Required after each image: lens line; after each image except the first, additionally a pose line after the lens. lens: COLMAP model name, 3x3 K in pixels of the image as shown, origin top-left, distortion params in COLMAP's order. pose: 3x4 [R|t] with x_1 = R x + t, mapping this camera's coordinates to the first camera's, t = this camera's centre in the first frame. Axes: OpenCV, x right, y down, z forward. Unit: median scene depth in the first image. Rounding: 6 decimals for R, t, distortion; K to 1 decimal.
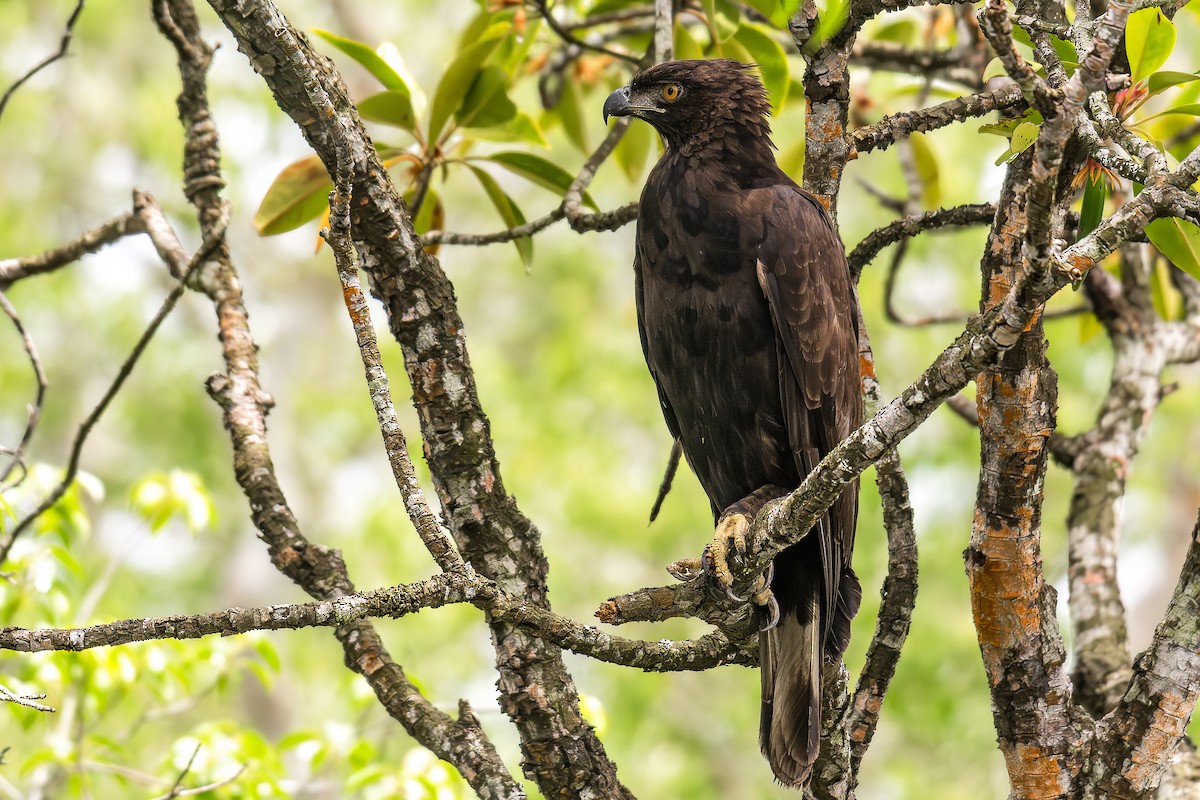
lens RADIAL K [[601.4, 0, 602.3], [0, 601.4, 396.3], [0, 0, 1]] dist [0.013173, -0.001530]
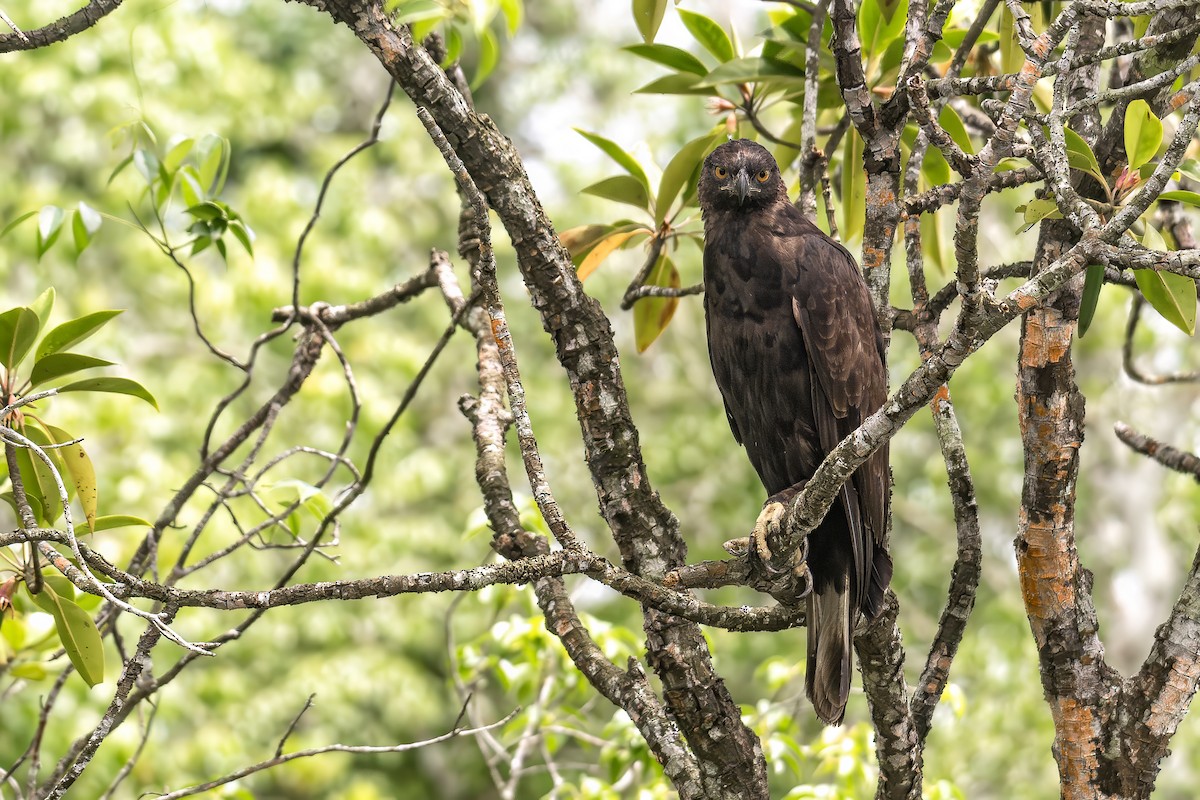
lens RADIAL K [[484.8, 0, 599.1], [0, 484.8, 400.6], [0, 0, 1]] dist [0.012921, -0.000669]
pose [[0.999933, 0.011273, 0.002688, -0.262991], [-0.011278, 0.999935, 0.001808, -0.022909], [-0.002668, -0.001838, 0.999995, -0.001024]]
